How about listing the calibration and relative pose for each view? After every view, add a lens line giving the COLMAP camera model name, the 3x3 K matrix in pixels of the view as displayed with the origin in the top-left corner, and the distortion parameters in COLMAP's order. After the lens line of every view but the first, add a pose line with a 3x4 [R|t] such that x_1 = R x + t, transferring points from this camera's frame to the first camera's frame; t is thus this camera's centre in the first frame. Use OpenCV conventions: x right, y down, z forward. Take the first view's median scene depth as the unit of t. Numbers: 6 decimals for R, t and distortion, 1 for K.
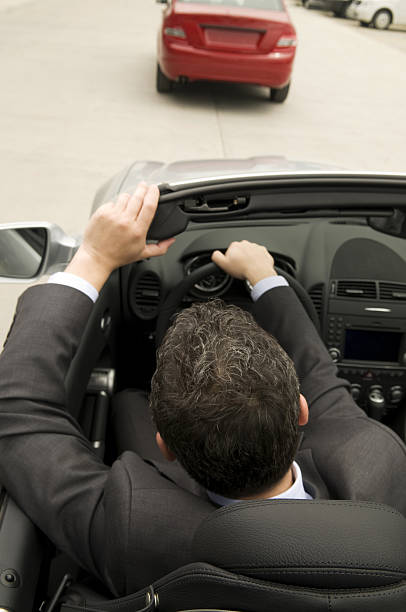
lens RADIAL K [[552.0, 0, 205.1], [0, 552.0, 335.8], [0, 0, 1]] dist [-0.111970, 0.162228]
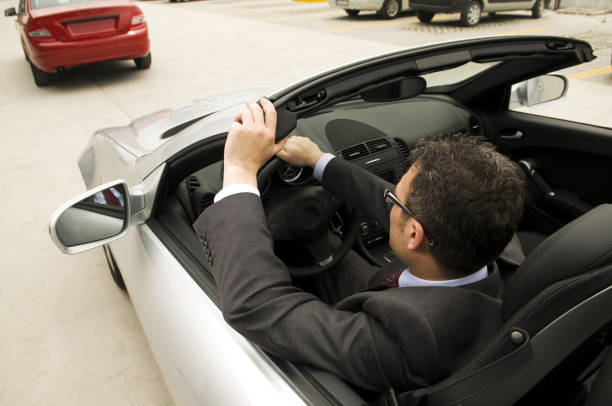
lens RADIAL K [[445.9, 0, 306.0], [0, 445.9, 203.0], [0, 0, 1]] dist [-0.012162, -0.038112]
pose [[0.855239, -0.356762, 0.375882, -0.285253], [0.389672, 0.920867, -0.012589, -0.003109], [-0.341647, 0.157238, 0.926582, 0.038839]]
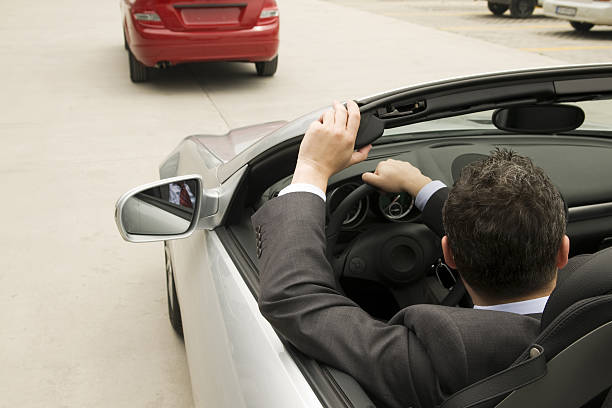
lens RADIAL K [[658.5, 0, 306.0], [0, 658.5, 204.0], [0, 0, 1]] dist [0.057317, 0.007297]
pose [[0.969327, -0.166853, 0.180458, -0.285148], [0.203177, 0.957146, -0.206375, 0.123046], [-0.138290, 0.236710, 0.961688, -0.169488]]
